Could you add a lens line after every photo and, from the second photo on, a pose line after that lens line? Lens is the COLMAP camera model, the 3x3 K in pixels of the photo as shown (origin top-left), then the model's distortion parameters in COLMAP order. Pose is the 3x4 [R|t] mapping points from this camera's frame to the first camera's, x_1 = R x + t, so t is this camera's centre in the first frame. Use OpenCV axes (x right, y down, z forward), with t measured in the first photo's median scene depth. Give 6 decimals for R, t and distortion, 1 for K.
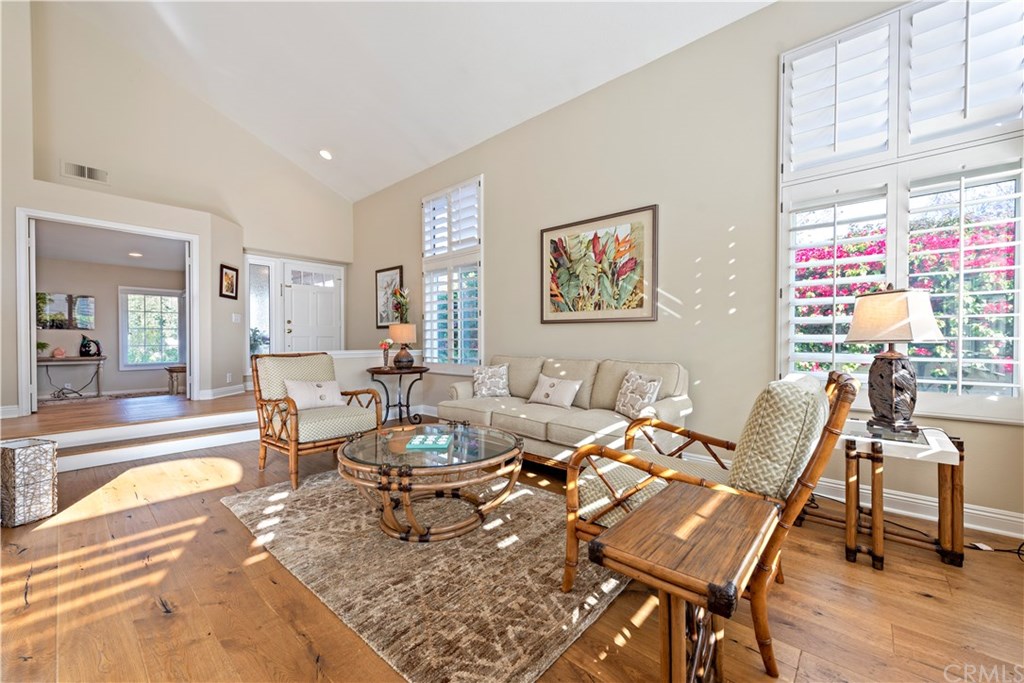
lens RADIAL K [[400.2, 0, 510.1], [0, 400.2, 340.0], [0, 0, 1]] dist [0.011461, -0.000437]
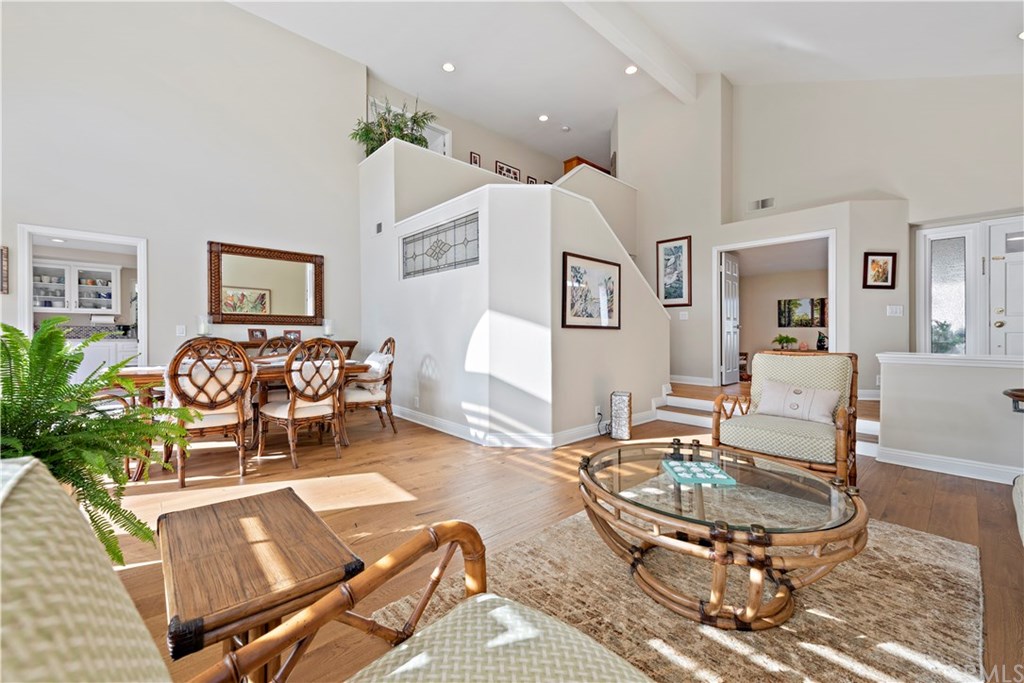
lens RADIAL K [[400.2, 0, 510.1], [0, 400.2, 340.0], [0, 0, 1]] dist [0.011461, -0.000437]
pose [[-0.090804, 0.017252, -0.995719, 0.190838], [-0.004208, 0.999834, 0.017707, -0.004297], [0.995860, 0.005798, -0.090716, 0.224890]]
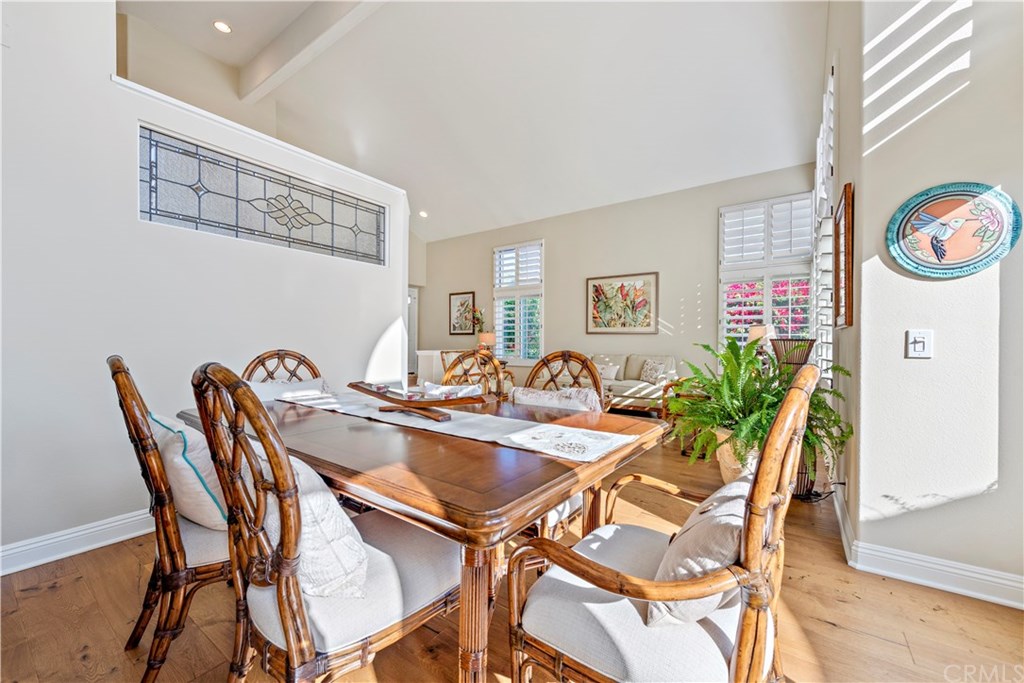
lens RADIAL K [[400.2, 0, 510.1], [0, 400.2, 340.0], [0, 0, 1]] dist [0.011461, -0.000437]
pose [[0.992974, 0.005357, 0.118212, -0.480702], [-0.004385, 0.999954, -0.008482, -0.000161], [-0.118252, 0.007904, 0.992952, -0.689150]]
